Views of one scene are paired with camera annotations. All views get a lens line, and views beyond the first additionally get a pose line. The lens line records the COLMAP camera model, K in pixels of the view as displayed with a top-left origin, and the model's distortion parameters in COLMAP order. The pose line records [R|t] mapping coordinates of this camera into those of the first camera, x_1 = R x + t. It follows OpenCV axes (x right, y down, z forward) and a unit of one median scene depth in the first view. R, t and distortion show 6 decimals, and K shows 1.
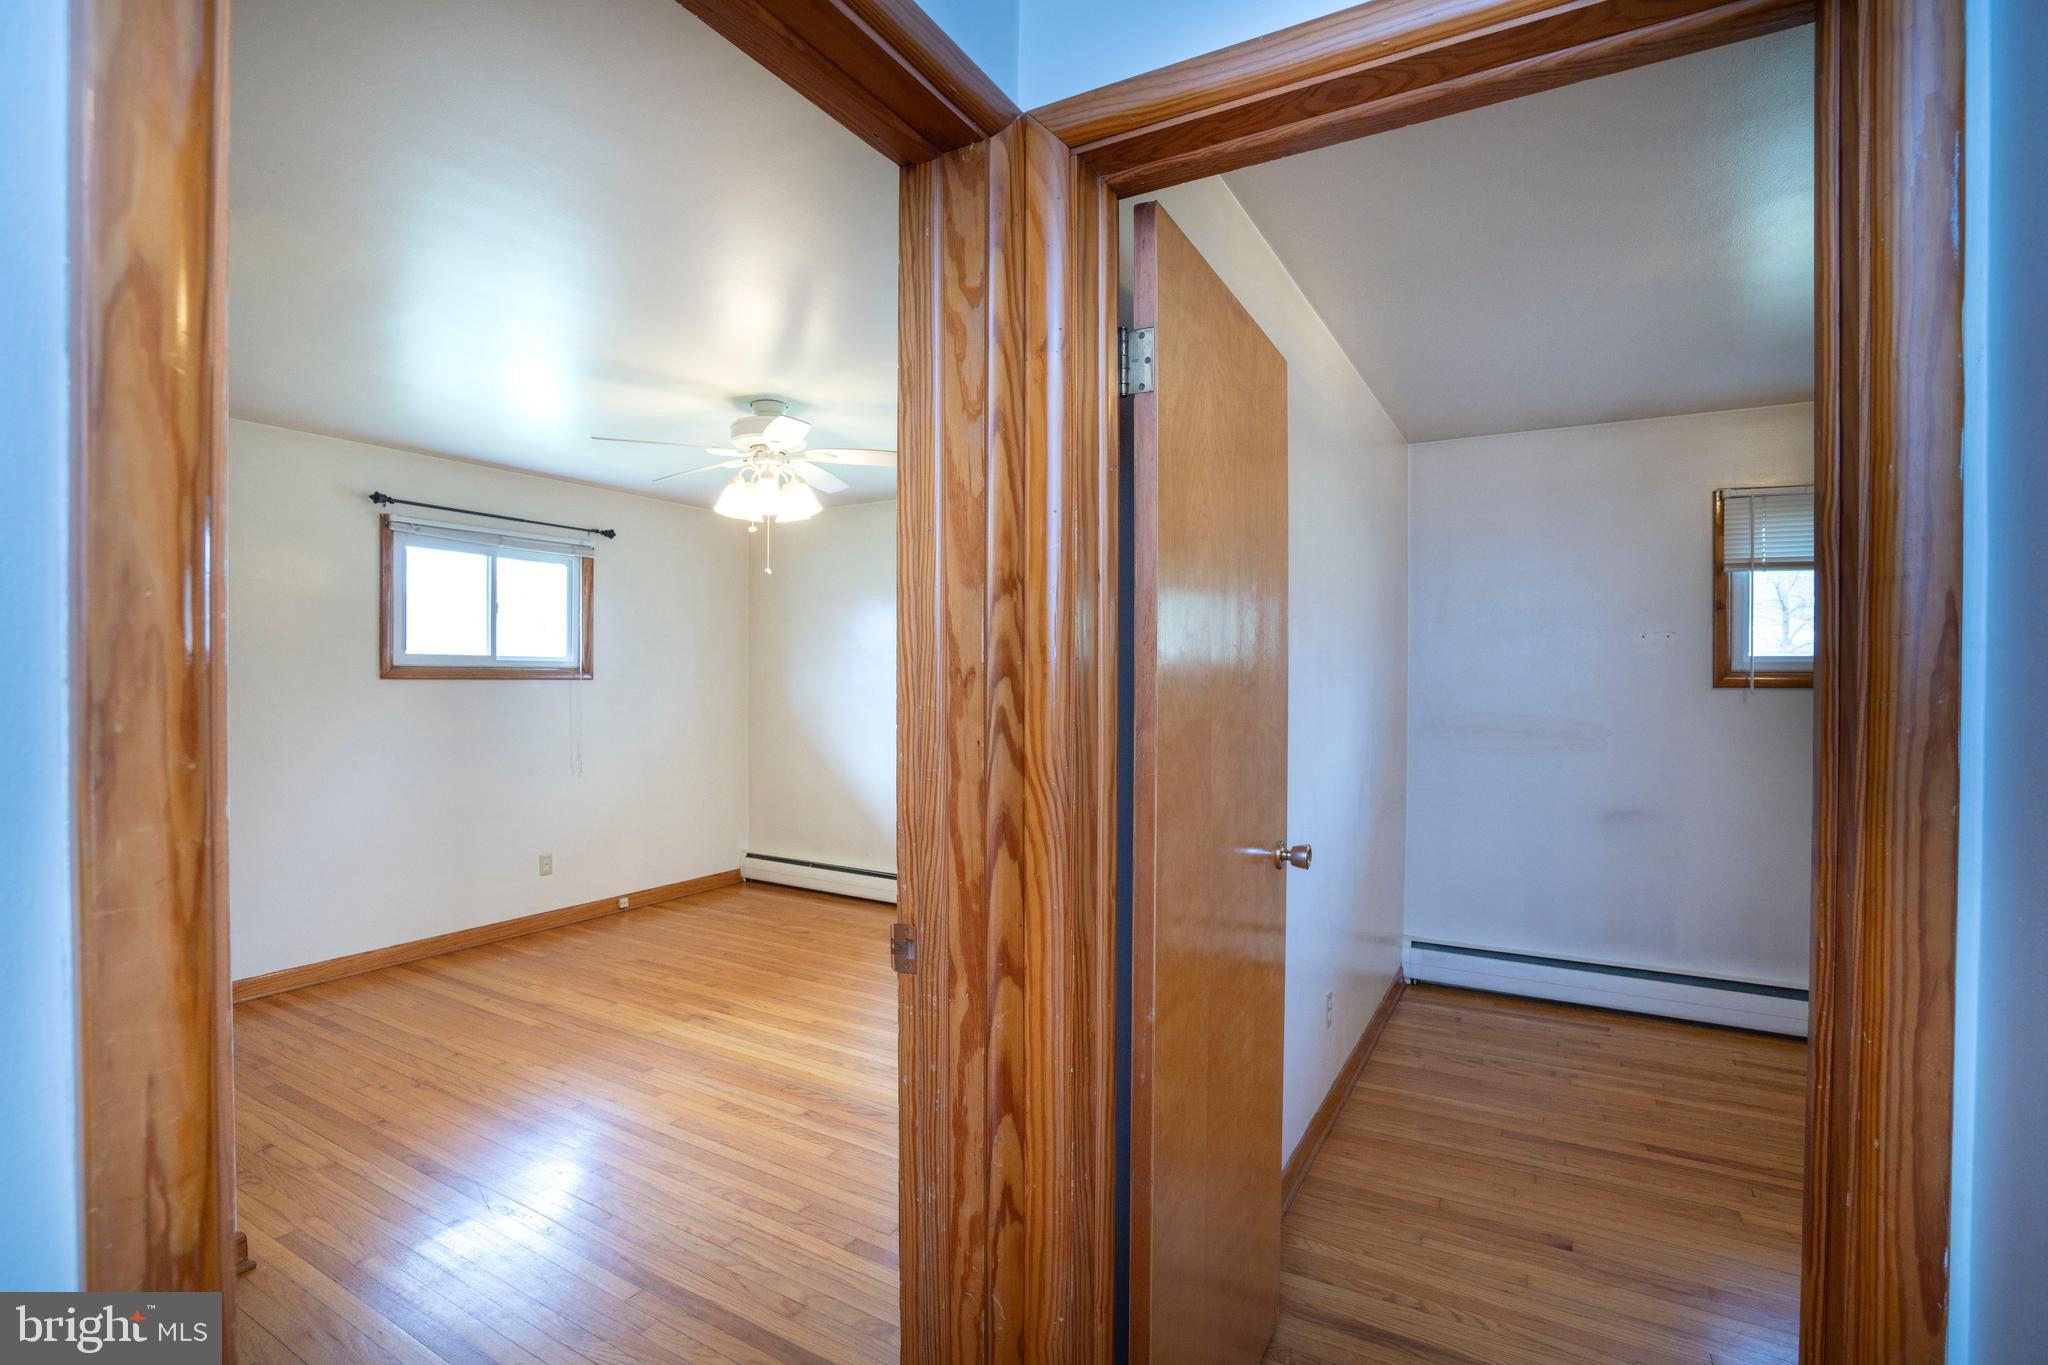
lens RADIAL K [[948.4, 0, 1017.5], [0, 948.4, 686.3], [0, 0, 1]] dist [-0.063467, 0.028703]
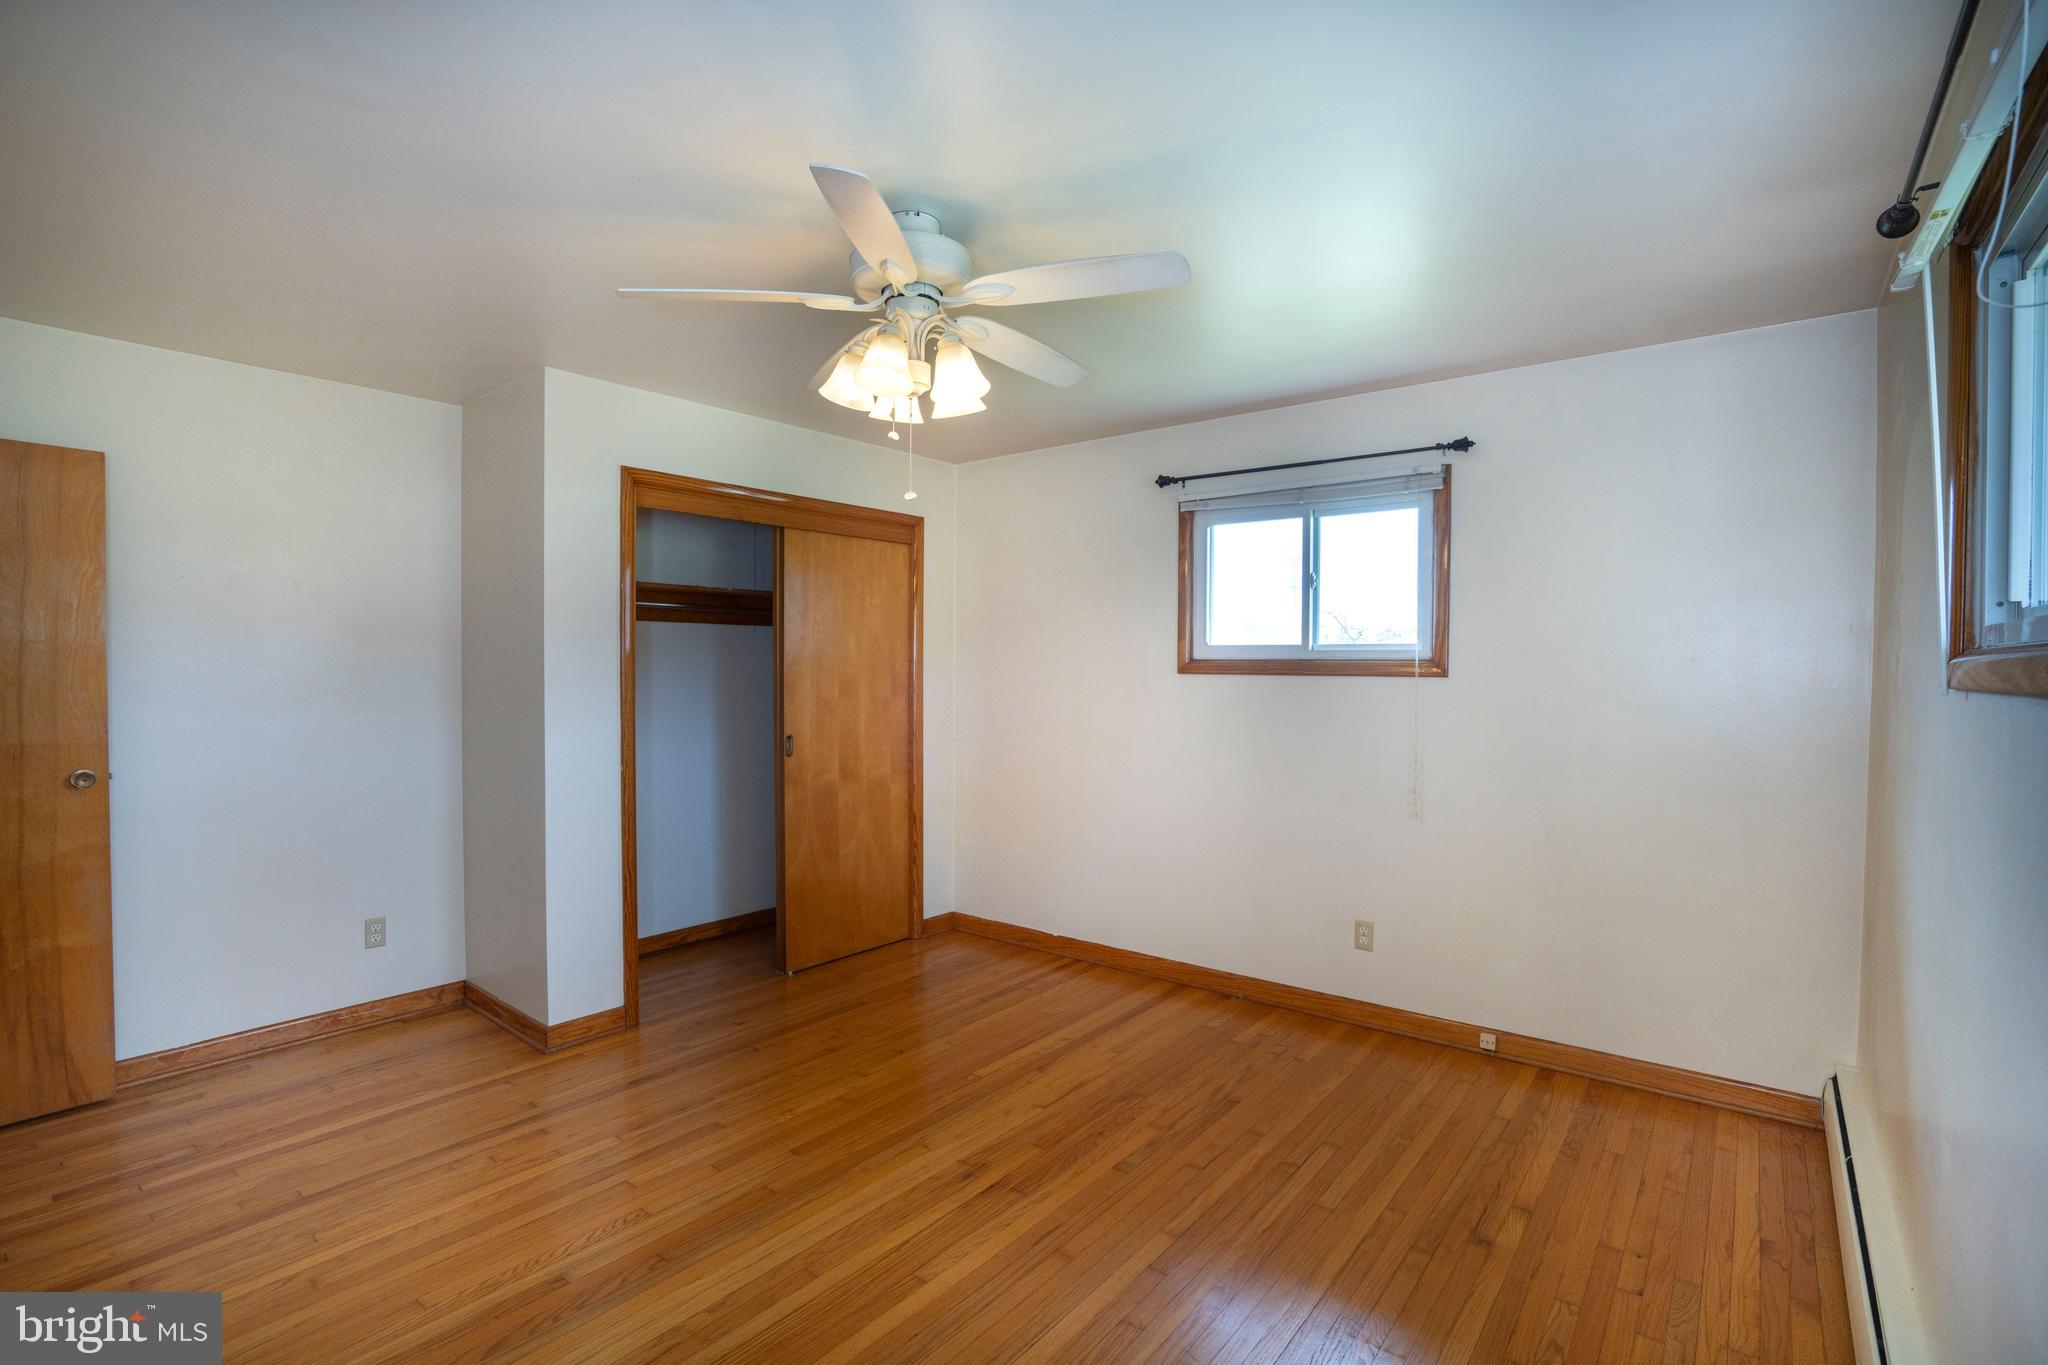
lens RADIAL K [[948.4, 0, 1017.5], [0, 948.4, 686.3], [0, 0, 1]] dist [-0.063467, 0.028703]
pose [[-0.149057, 0.016527, -0.988690, 0.271979], [-0.015478, 0.999699, 0.019044, -0.010200], [0.988707, 0.018142, -0.148757, 0.953467]]
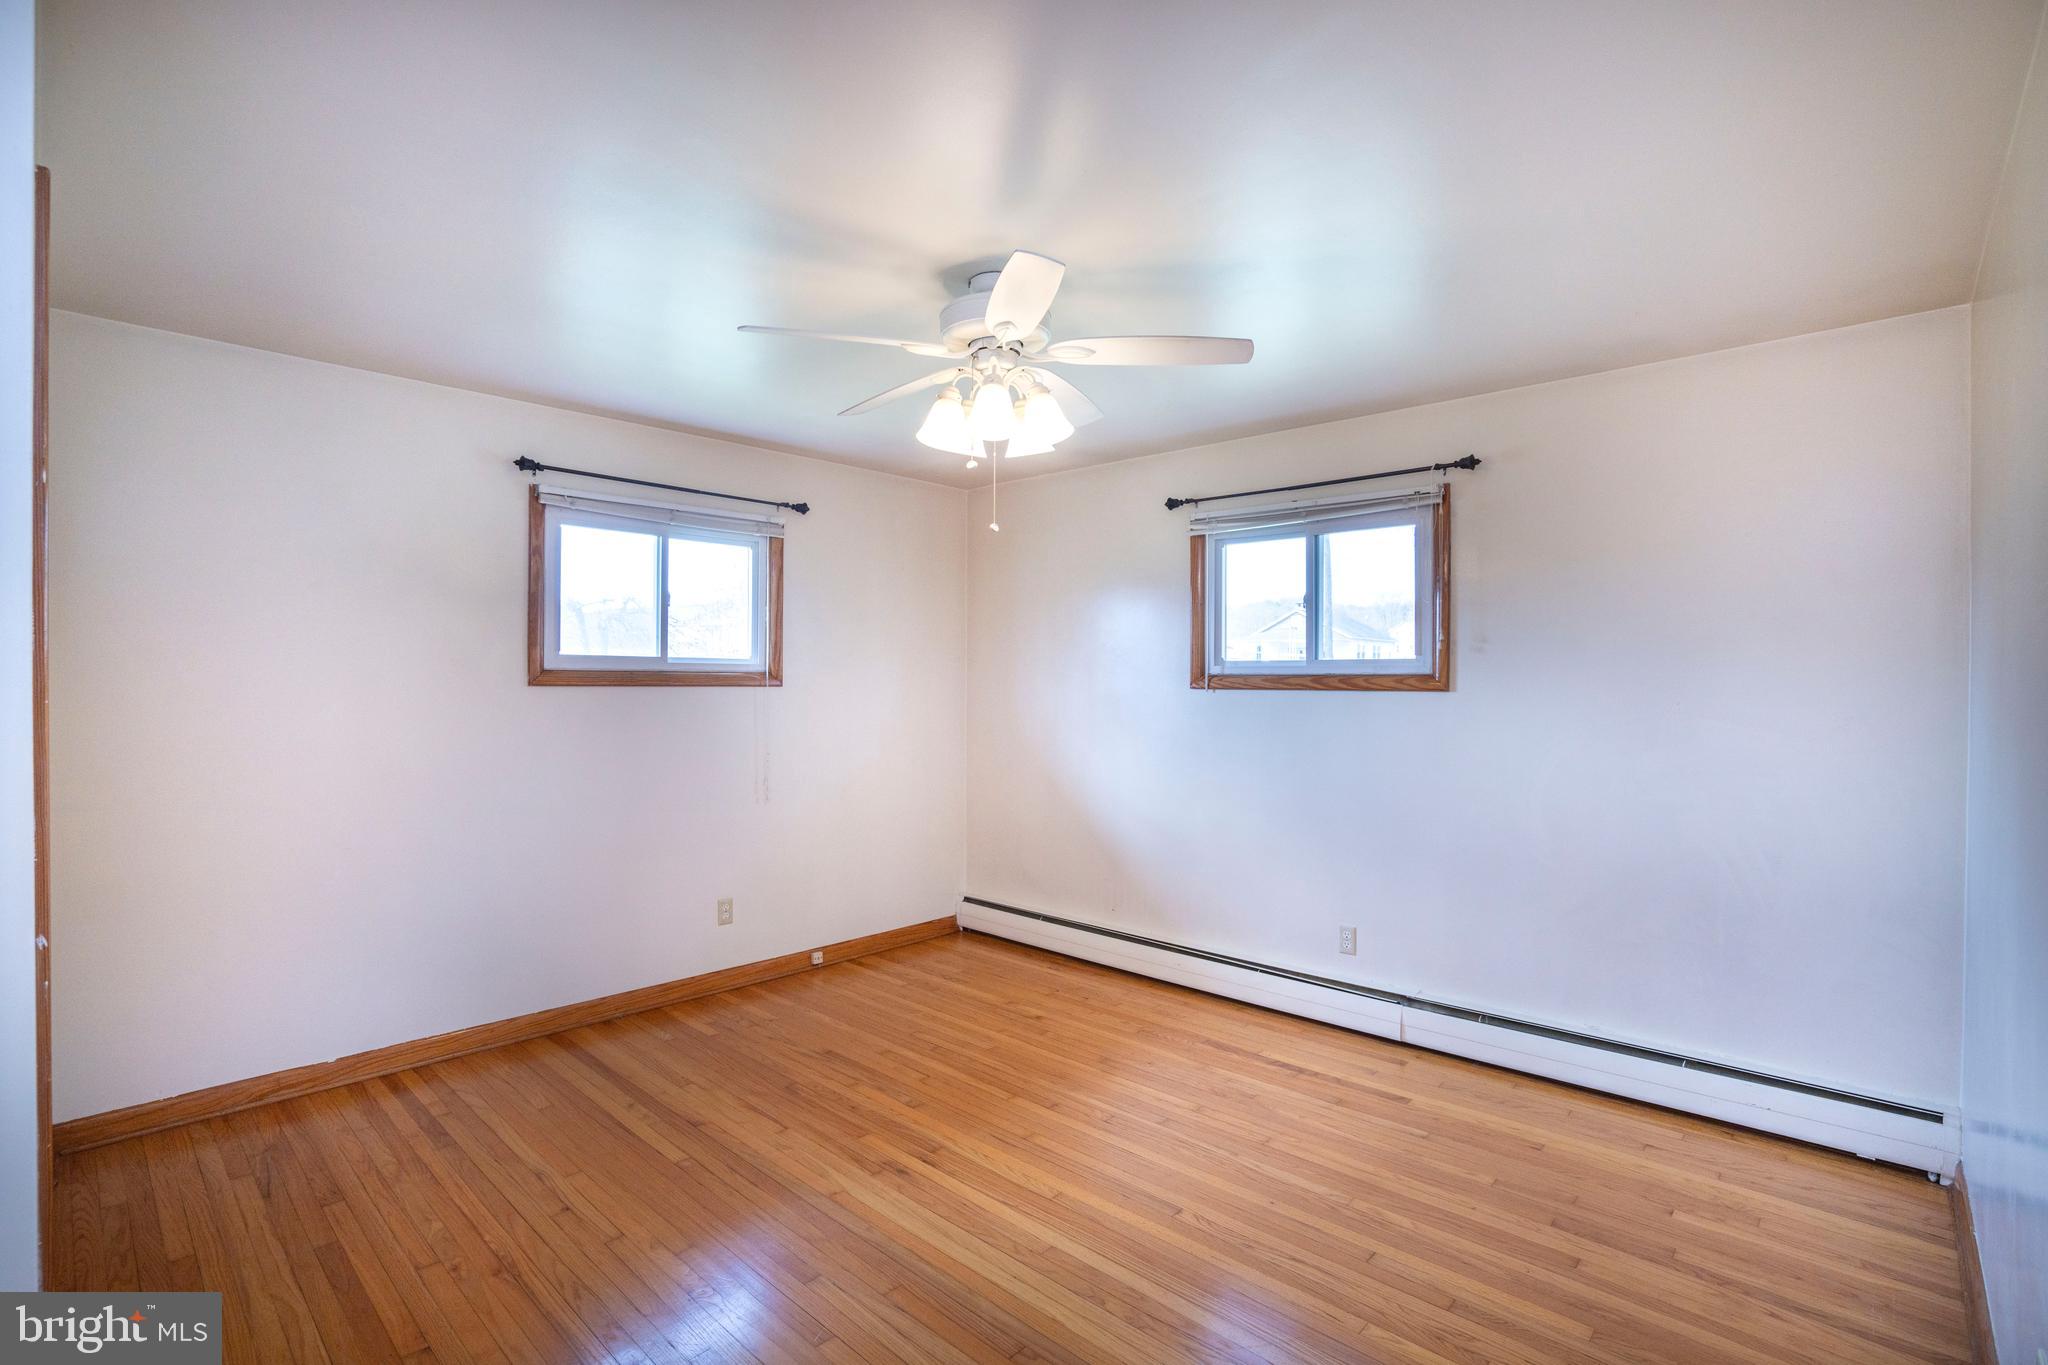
lens RADIAL K [[948.4, 0, 1017.5], [0, 948.4, 686.3], [0, 0, 1]] dist [-0.063467, 0.028703]
pose [[0.974376, 0.001868, -0.224917, -0.078474], [-0.003019, 0.999984, -0.004774, -0.004502], [0.224904, 0.005330, 0.974366, 0.284480]]
